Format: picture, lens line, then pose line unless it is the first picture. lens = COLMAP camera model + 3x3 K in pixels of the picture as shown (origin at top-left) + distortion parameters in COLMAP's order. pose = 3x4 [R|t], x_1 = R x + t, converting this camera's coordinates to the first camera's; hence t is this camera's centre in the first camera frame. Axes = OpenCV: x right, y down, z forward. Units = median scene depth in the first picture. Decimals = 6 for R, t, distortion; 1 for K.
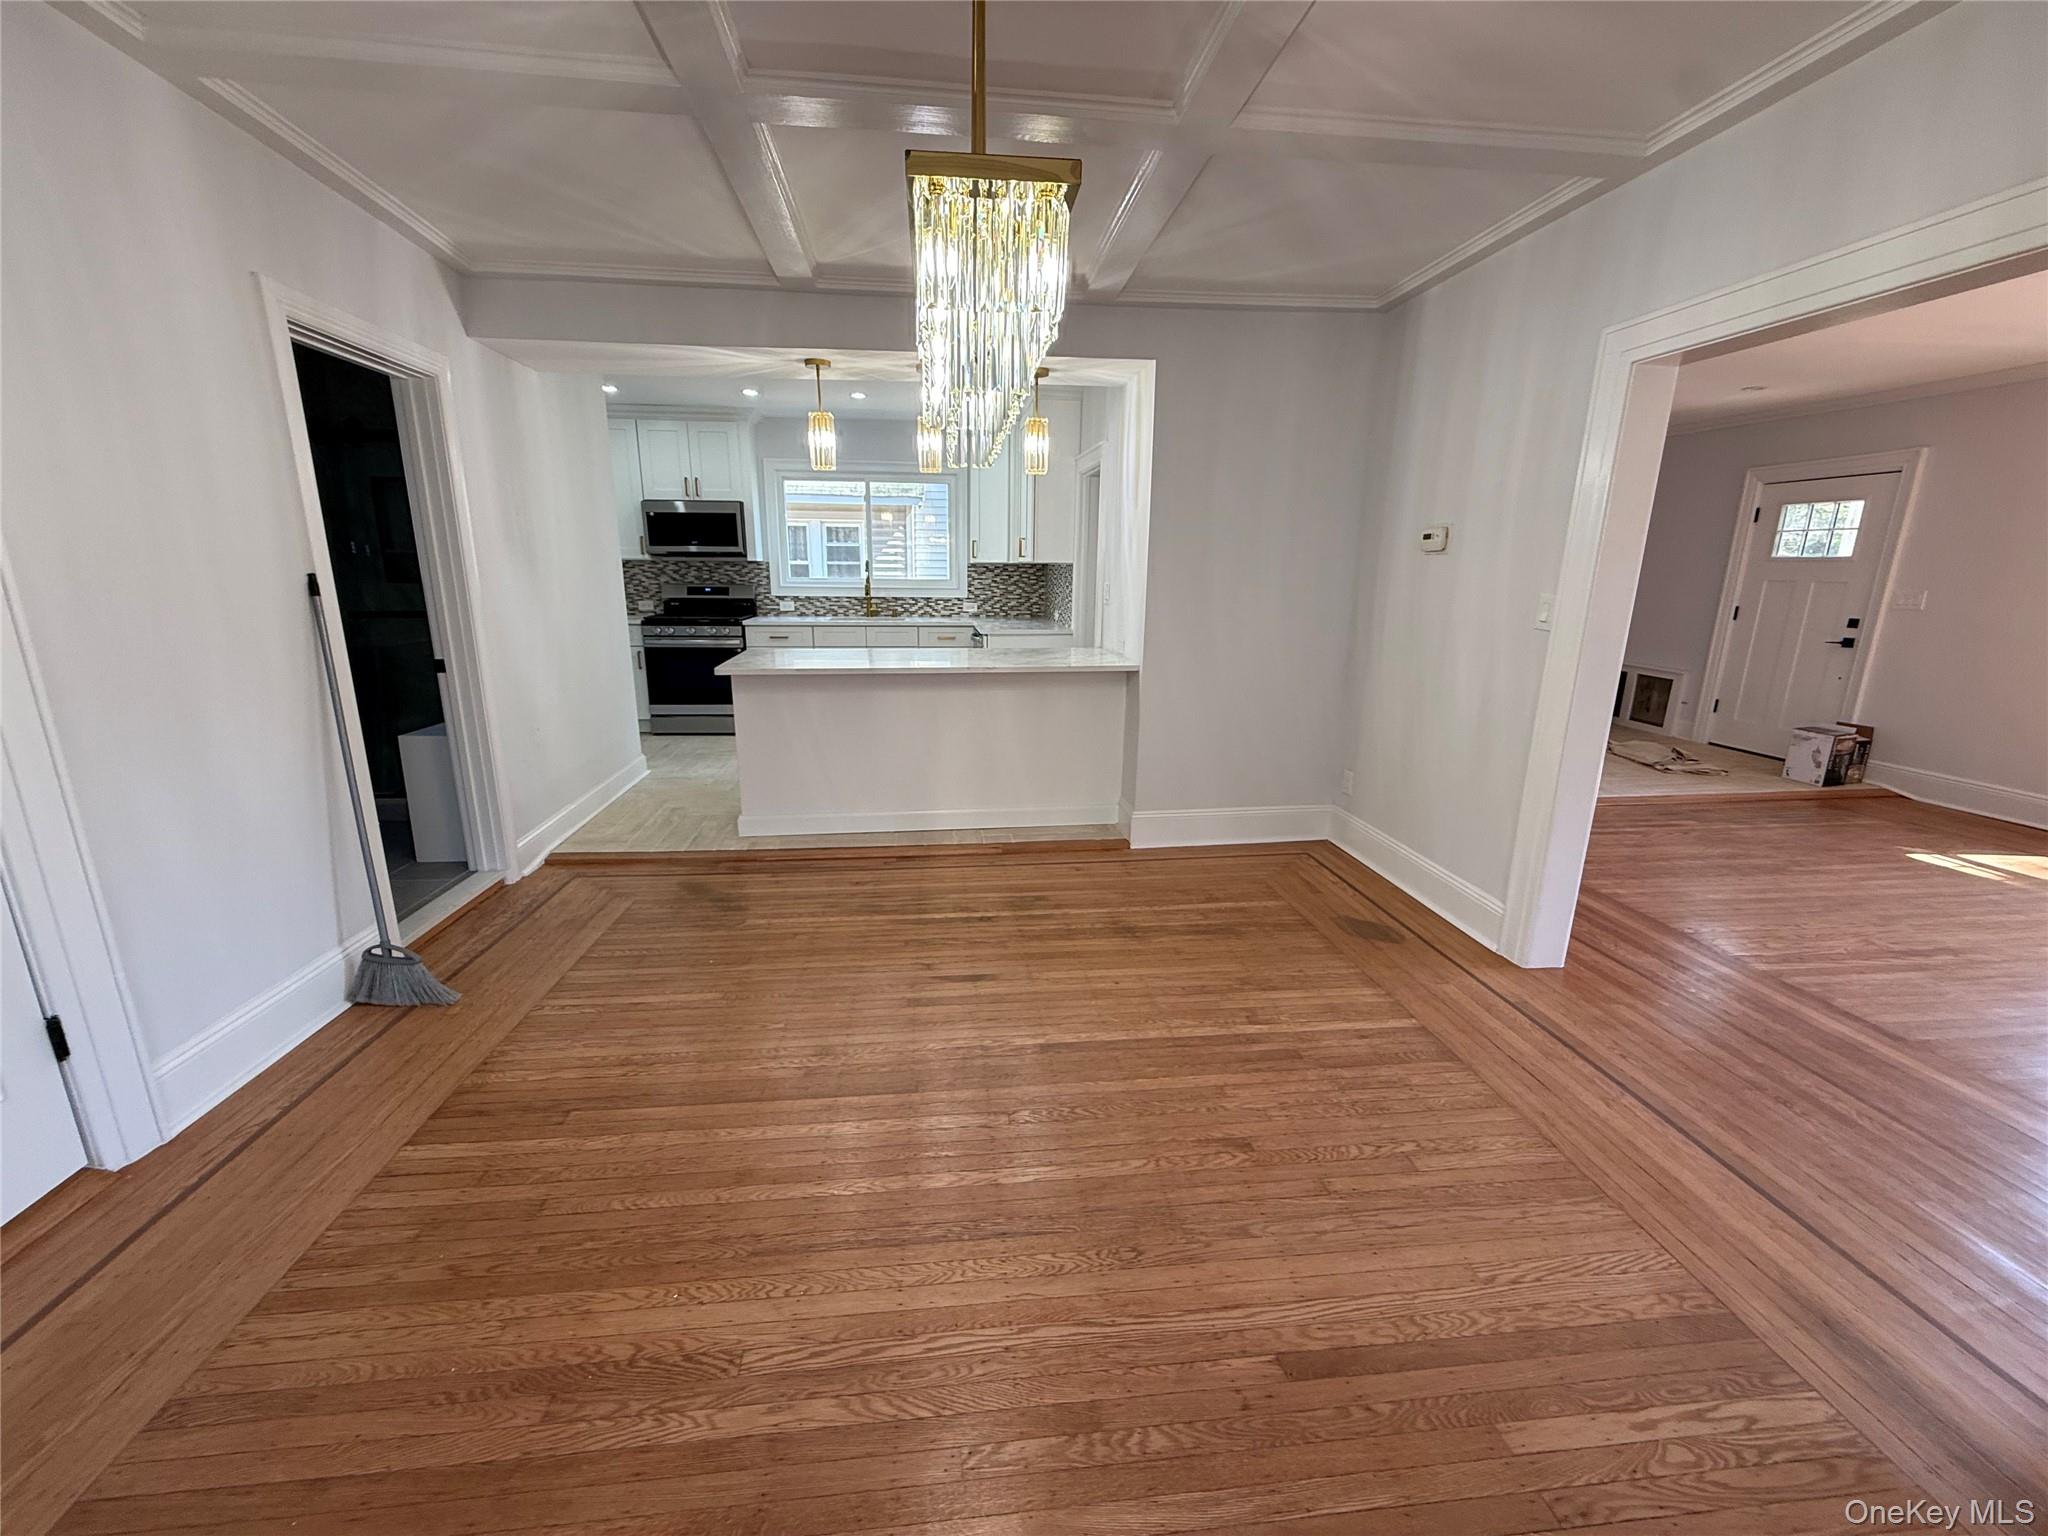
lens RADIAL K [[811.6, 0, 1017.3], [0, 811.6, 771.2], [0, 0, 1]] dist [-0.000338, -0.000338]
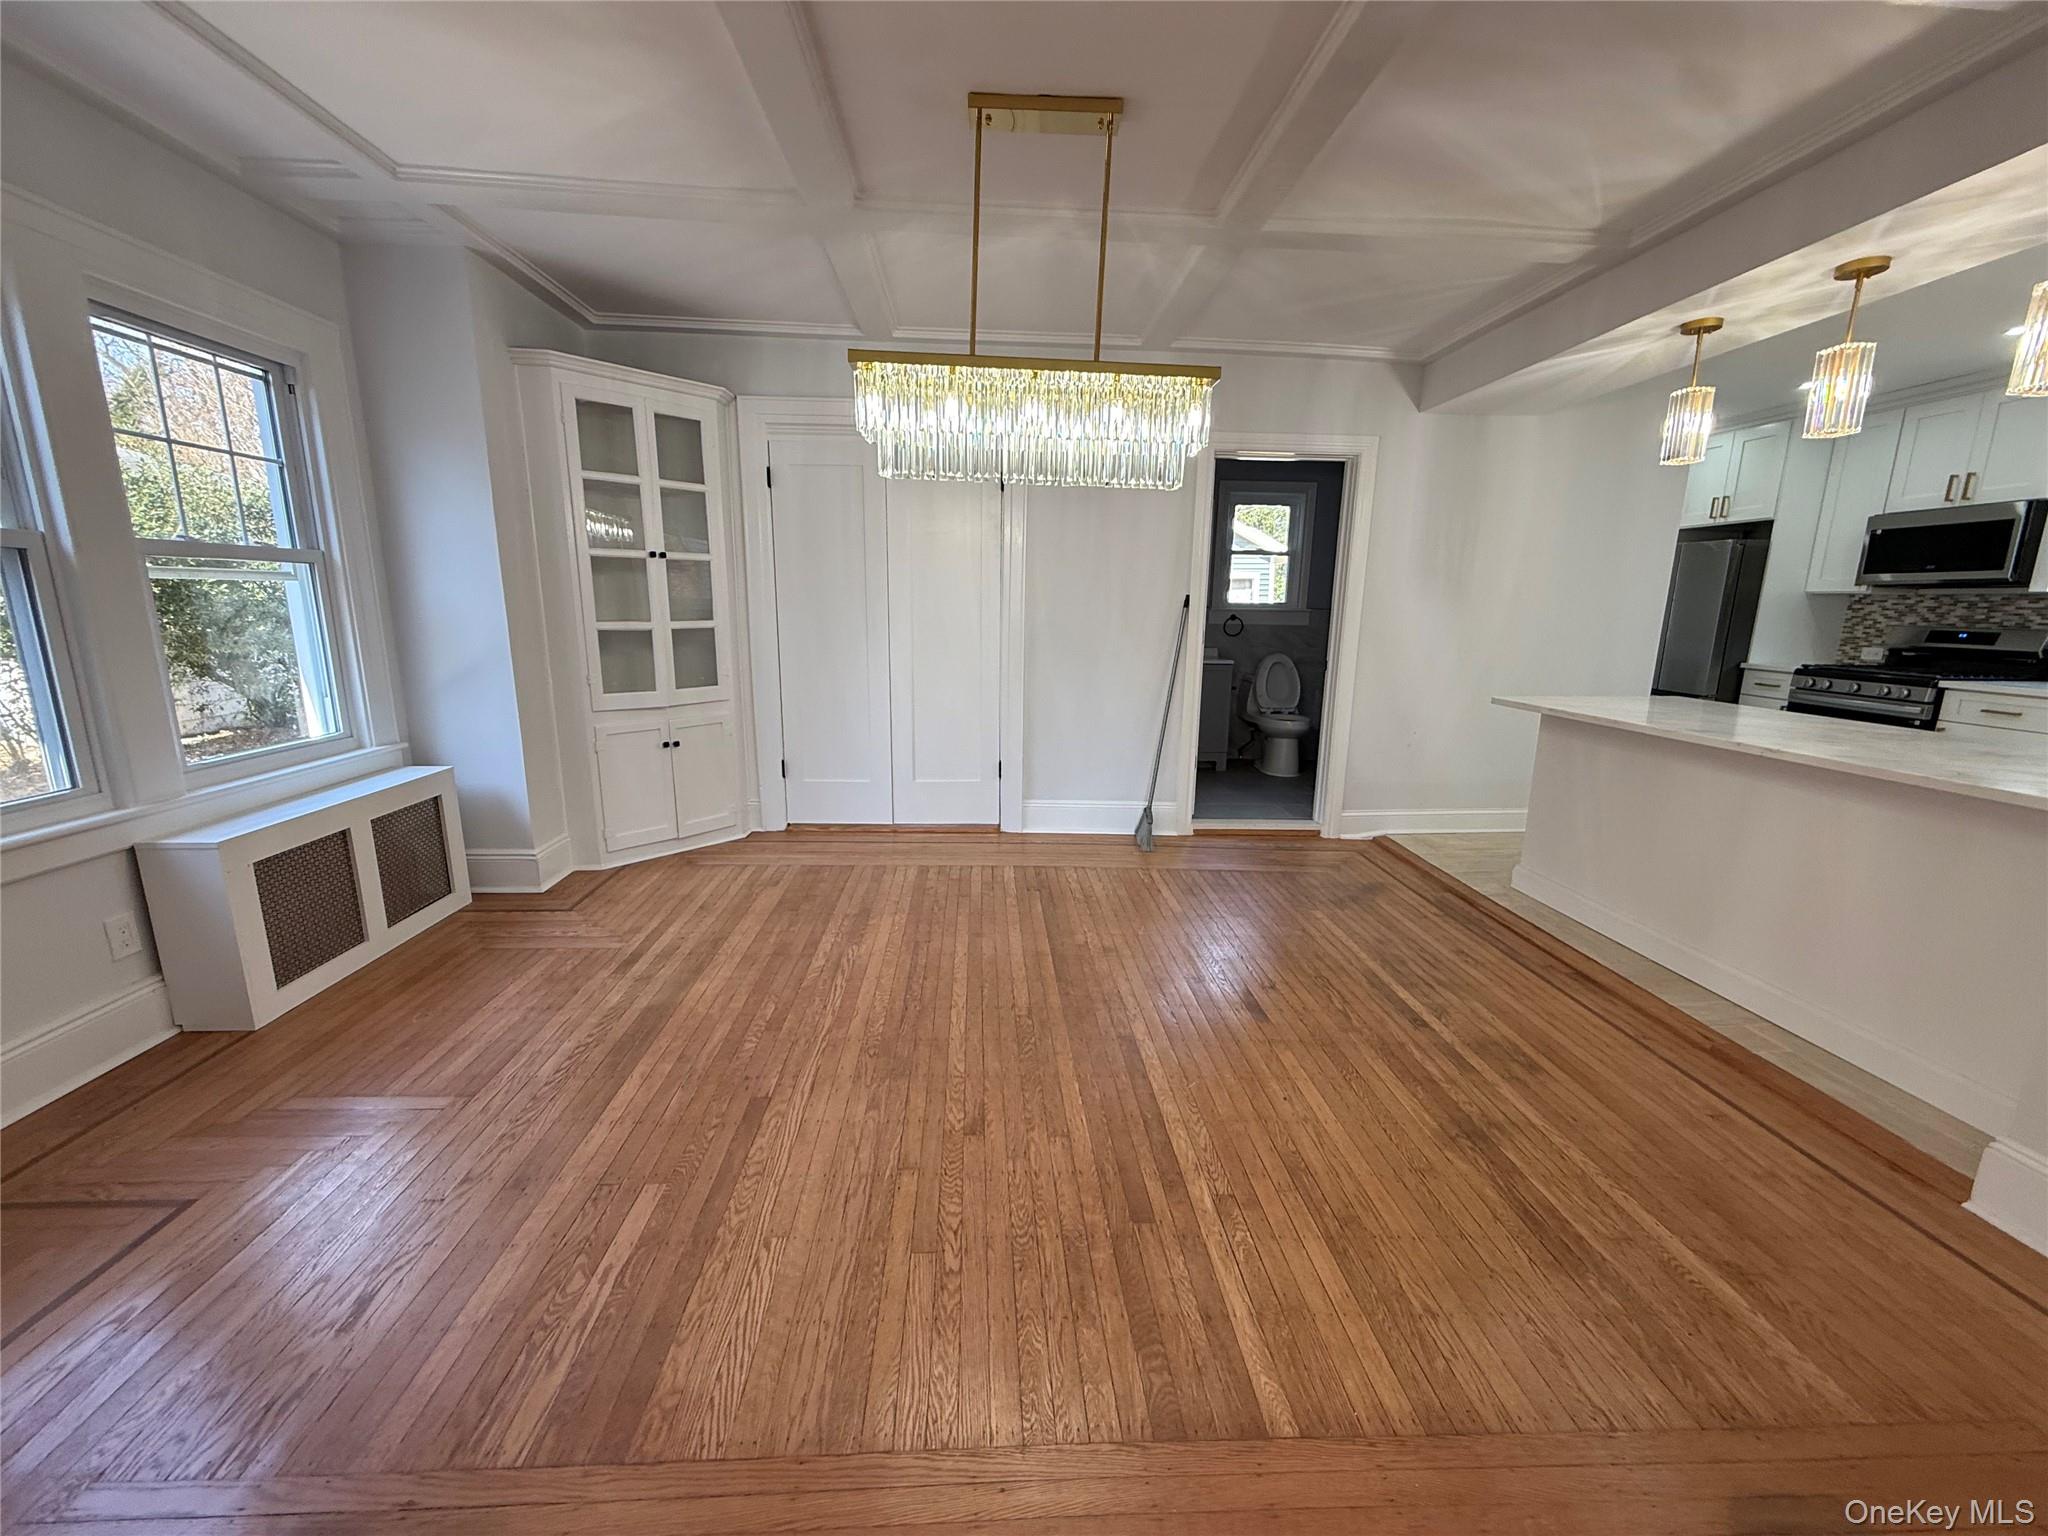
lens RADIAL K [[811.6, 0, 1021.6], [0, 811.6, 767.8], [0, 0, 1]] dist [-0.000338, -0.000338]
pose [[-0.056675, 0.192625, -0.979634, 0.592072], [-0.255955, 0.945616, 0.200744, -0.093604], [0.965026, 0.262119, -0.004289, 0.471898]]
